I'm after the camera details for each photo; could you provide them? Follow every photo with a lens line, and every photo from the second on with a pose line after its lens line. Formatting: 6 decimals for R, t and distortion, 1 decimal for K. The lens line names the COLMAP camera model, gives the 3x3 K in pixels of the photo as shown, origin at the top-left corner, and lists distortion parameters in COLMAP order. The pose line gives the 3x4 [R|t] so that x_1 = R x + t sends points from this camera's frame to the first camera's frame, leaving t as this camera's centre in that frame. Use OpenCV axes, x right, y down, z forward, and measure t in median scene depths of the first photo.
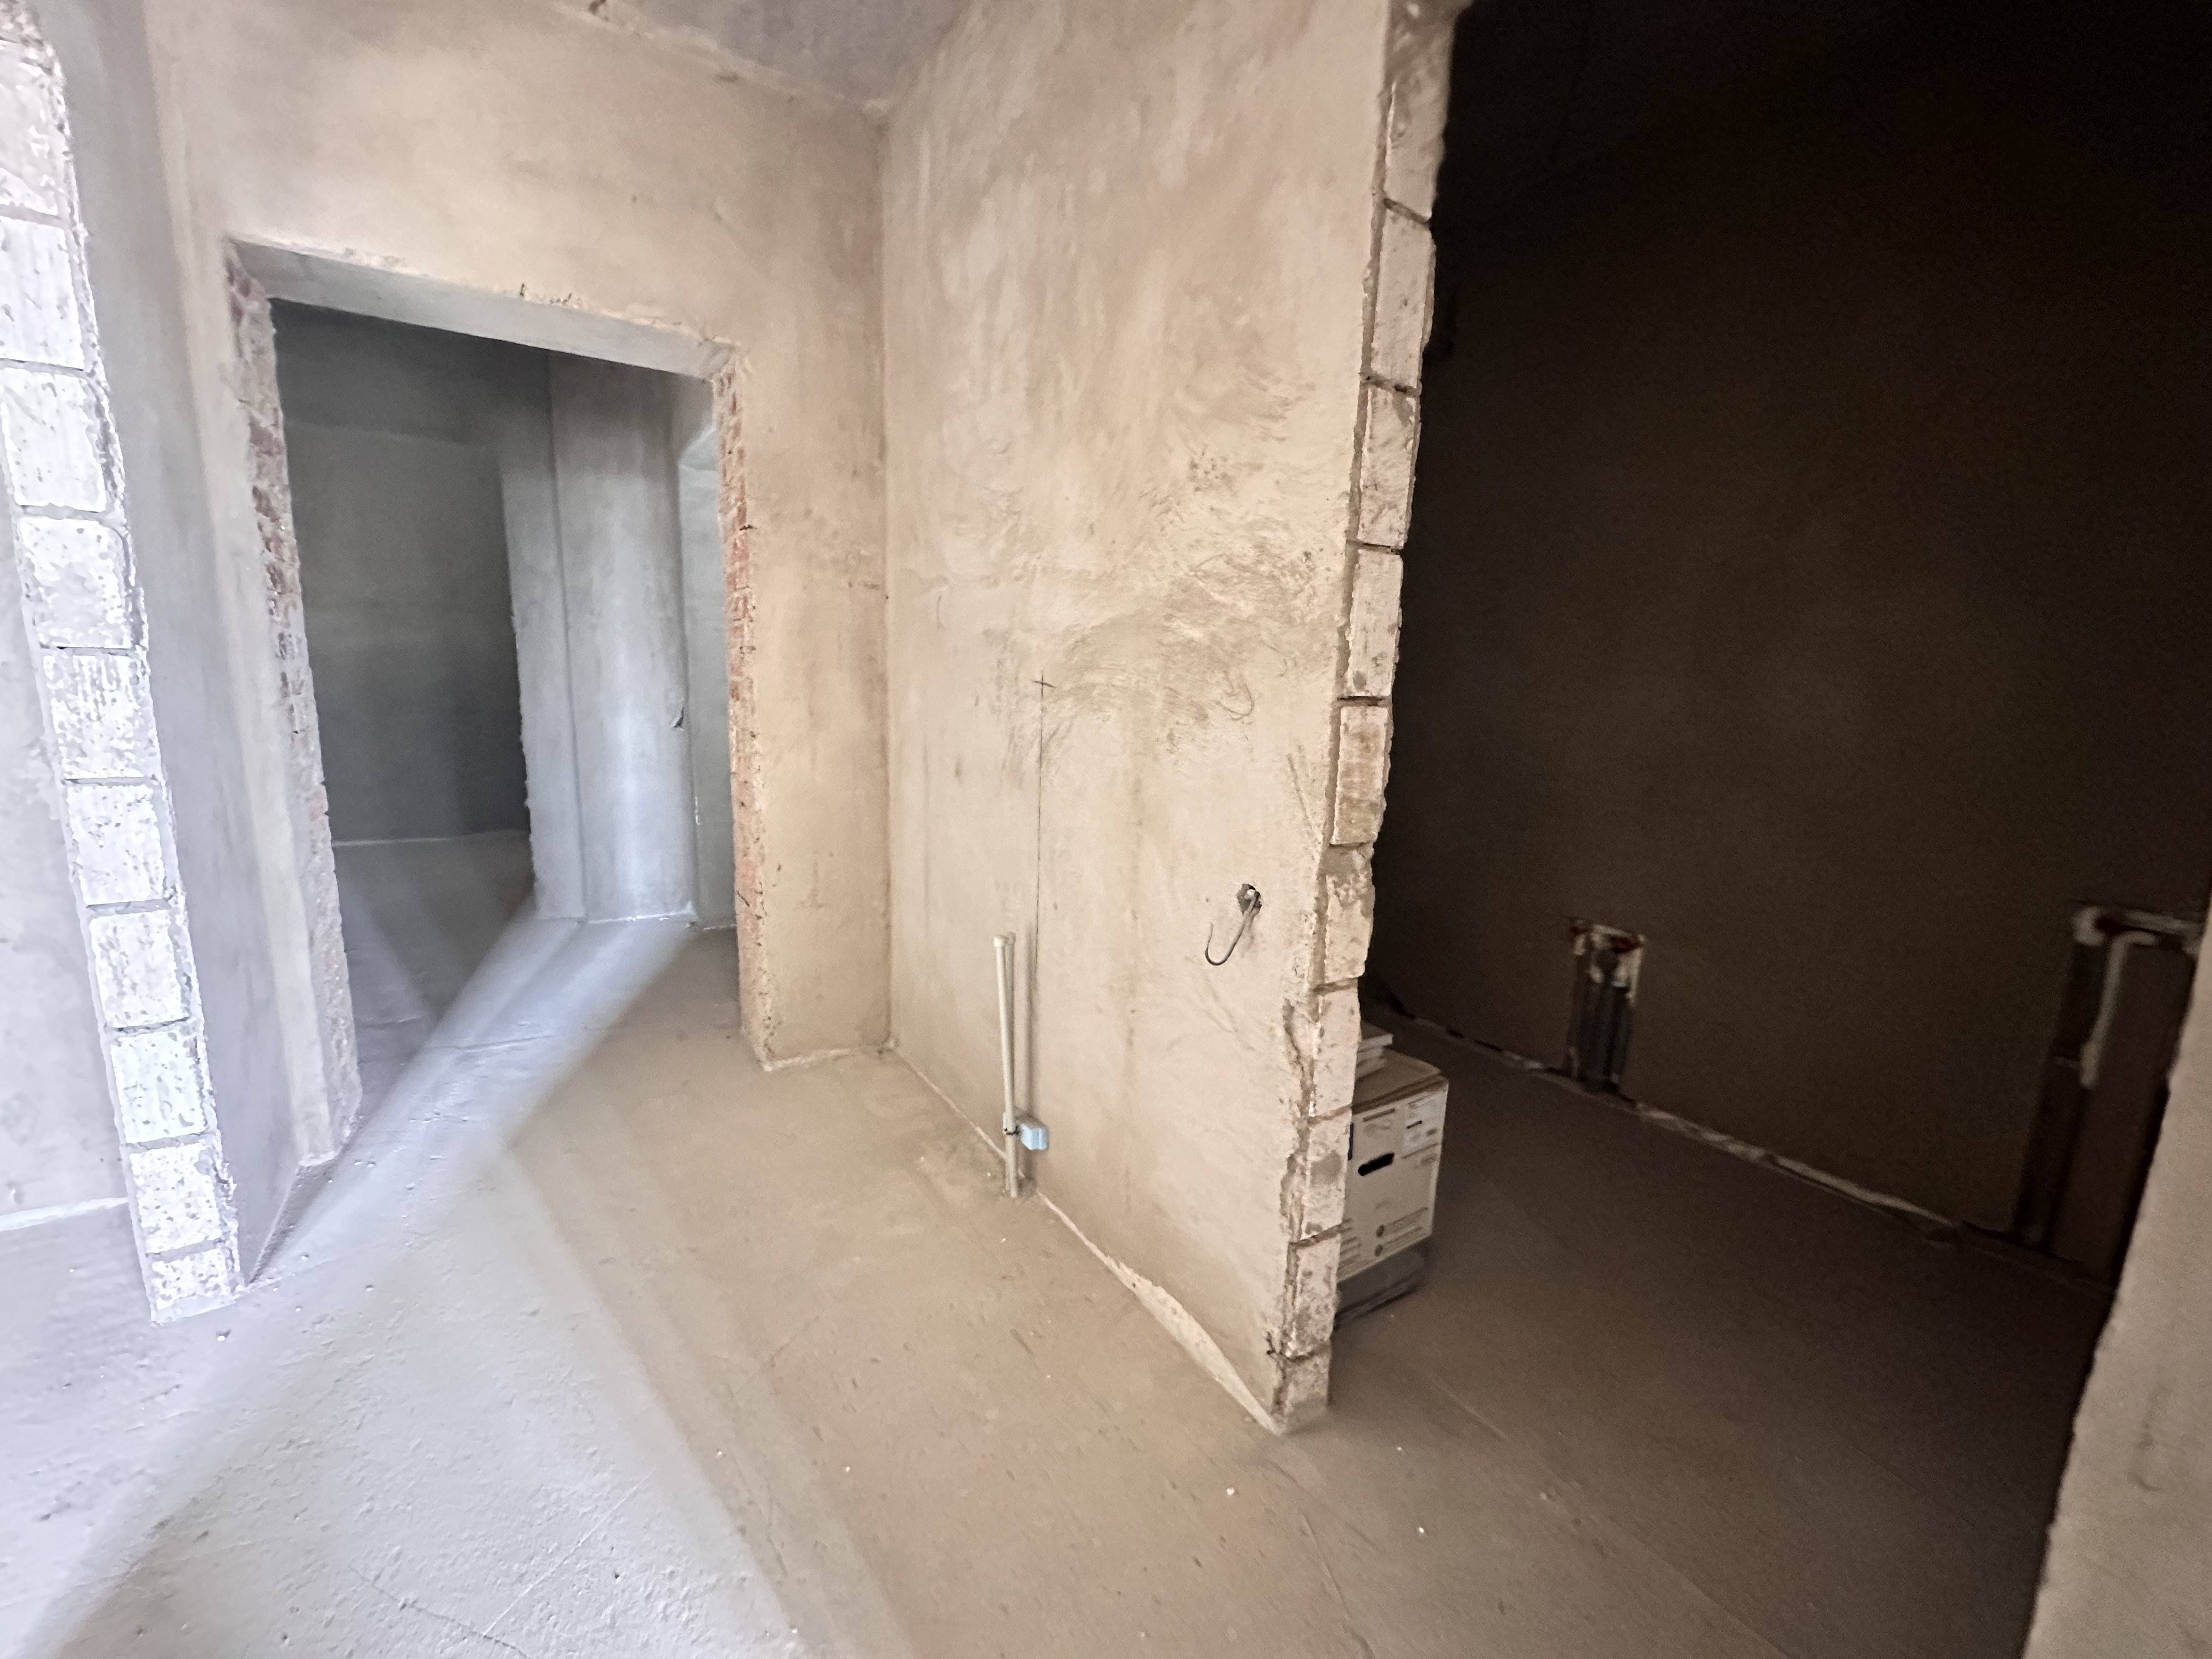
lens RADIAL K [[885.4, 0, 1096.7], [0, 885.4, 825.9], [0, 0, 1]] dist [-0.004005, 0.000969]
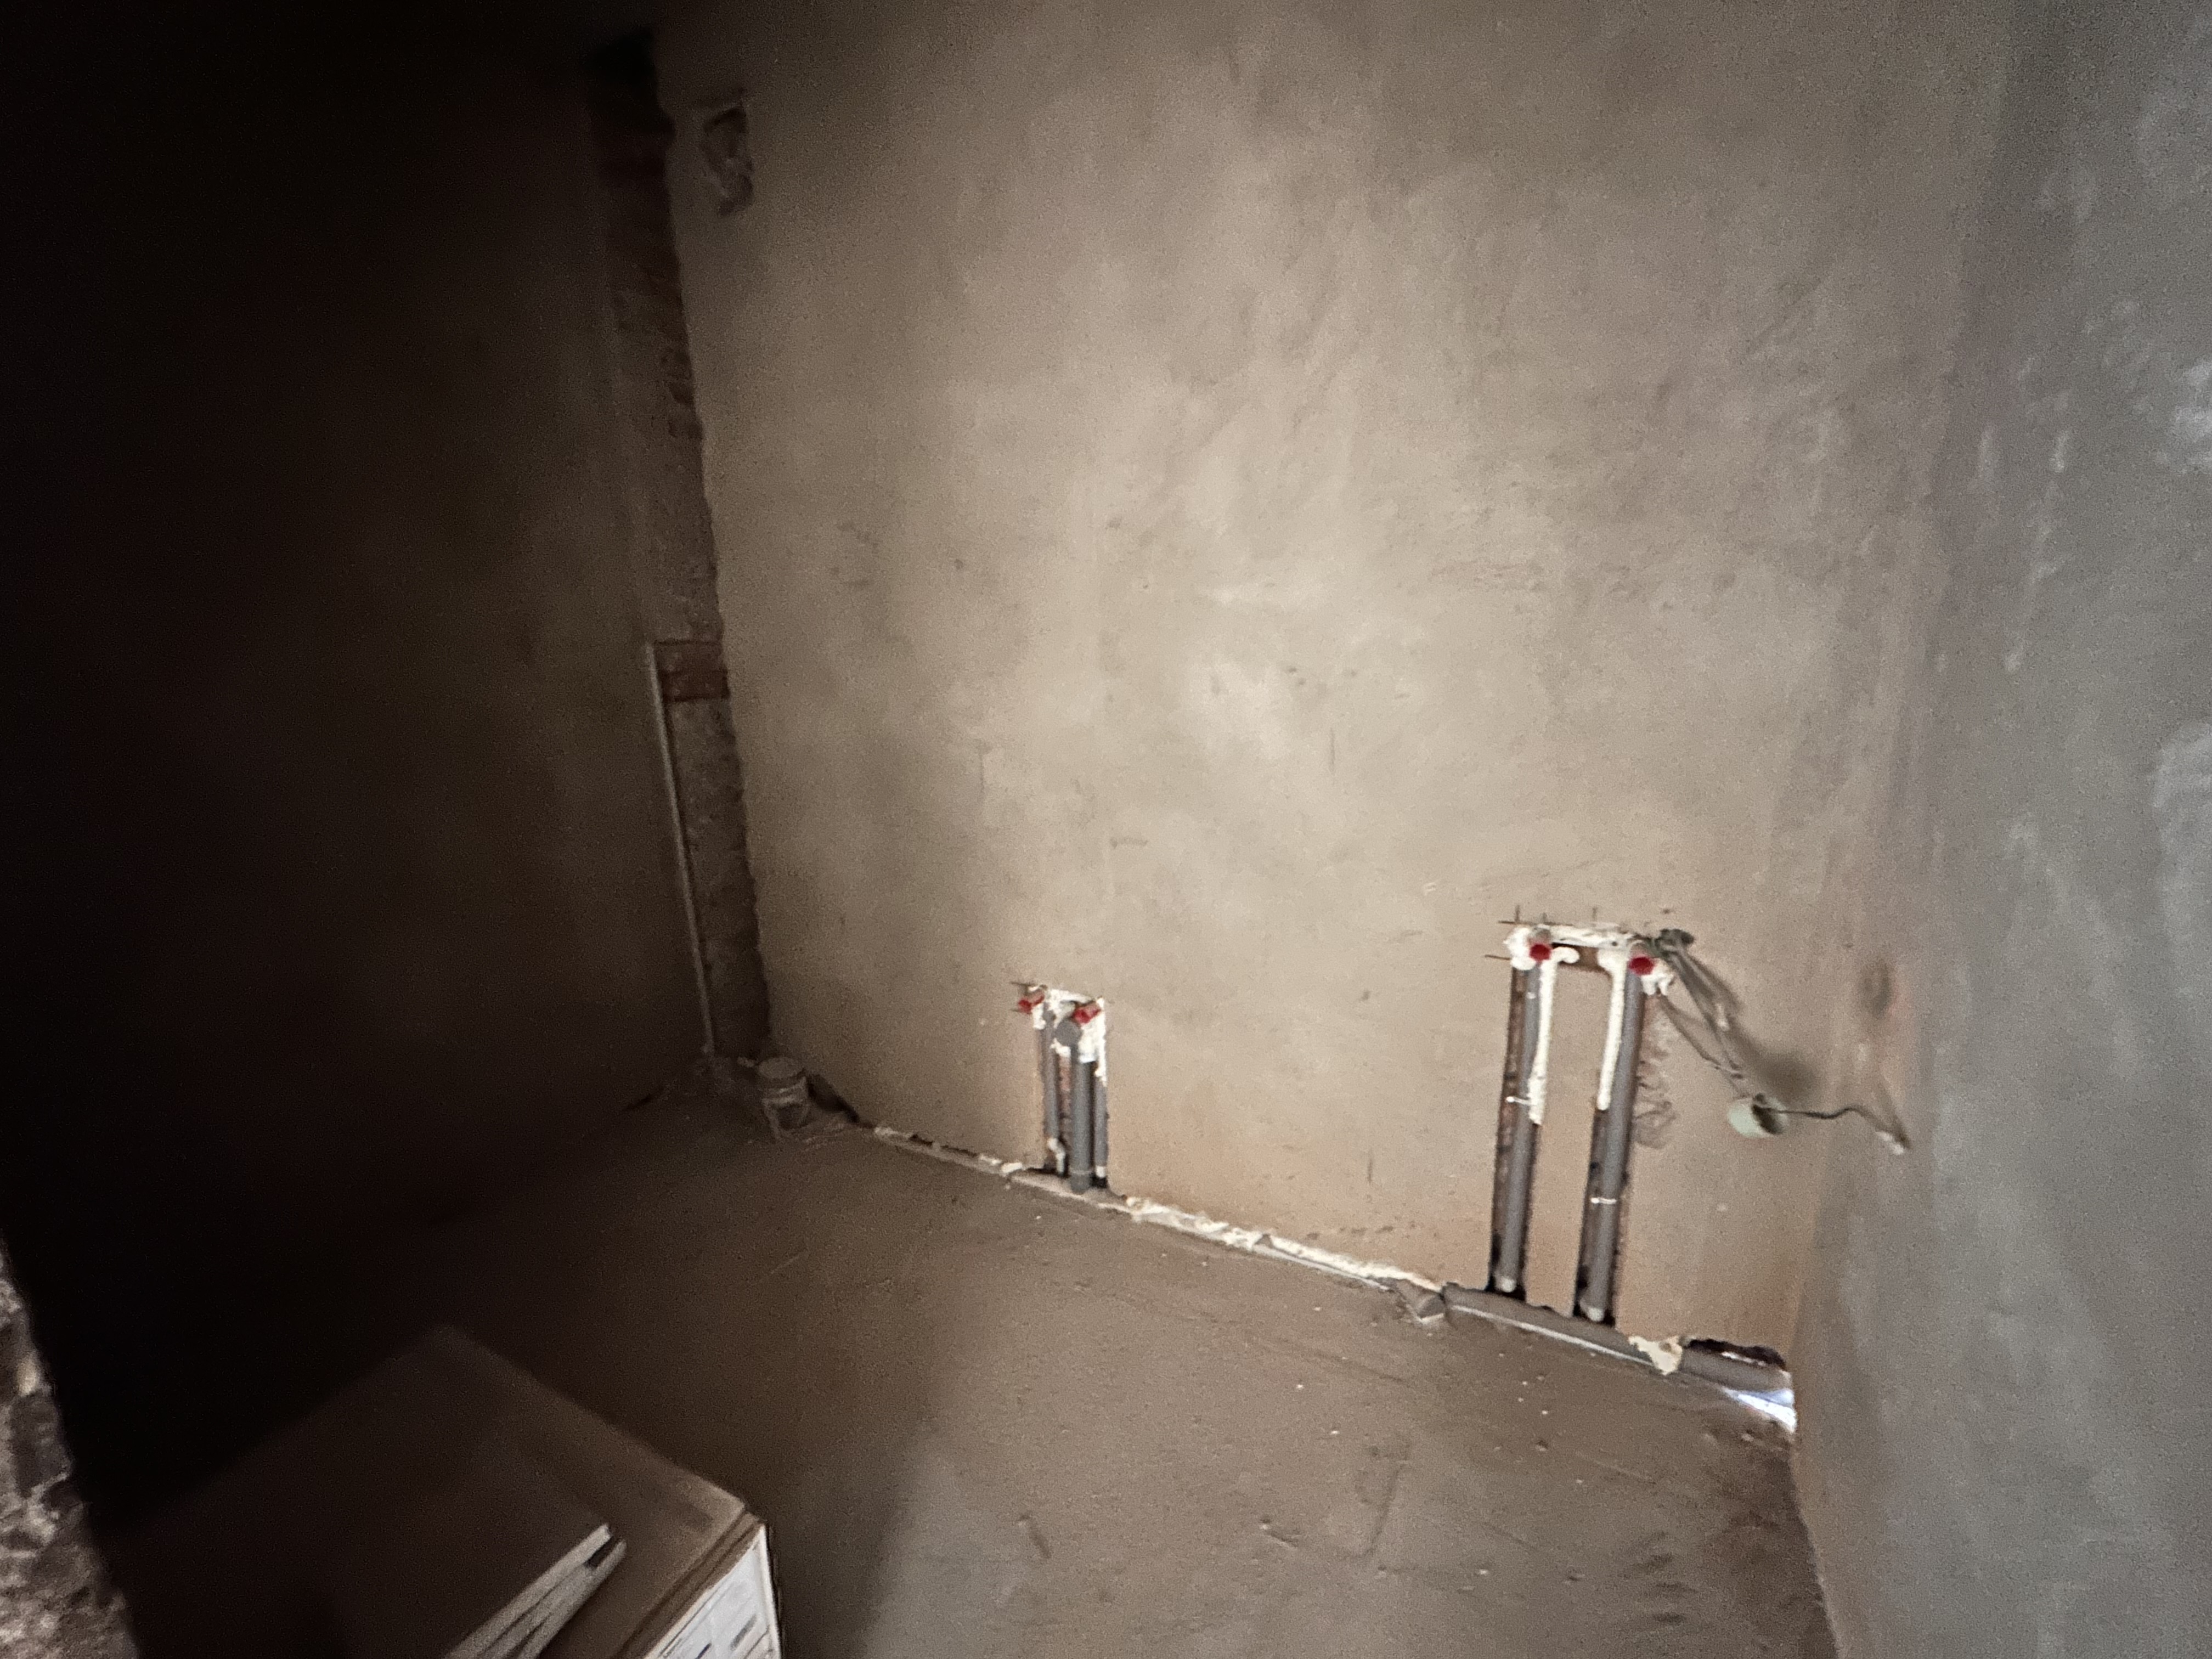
lens RADIAL K [[885.4, 0, 1115.4], [0, 885.4, 817.1], [0, 0, 1]] dist [-0.004005, 0.000969]
pose [[0.860899, -0.161399, 0.482496, 0.269259], [0.137649, 0.986869, 0.084513, -0.095360], [-0.489801, -0.006342, 0.871811, 0.306088]]
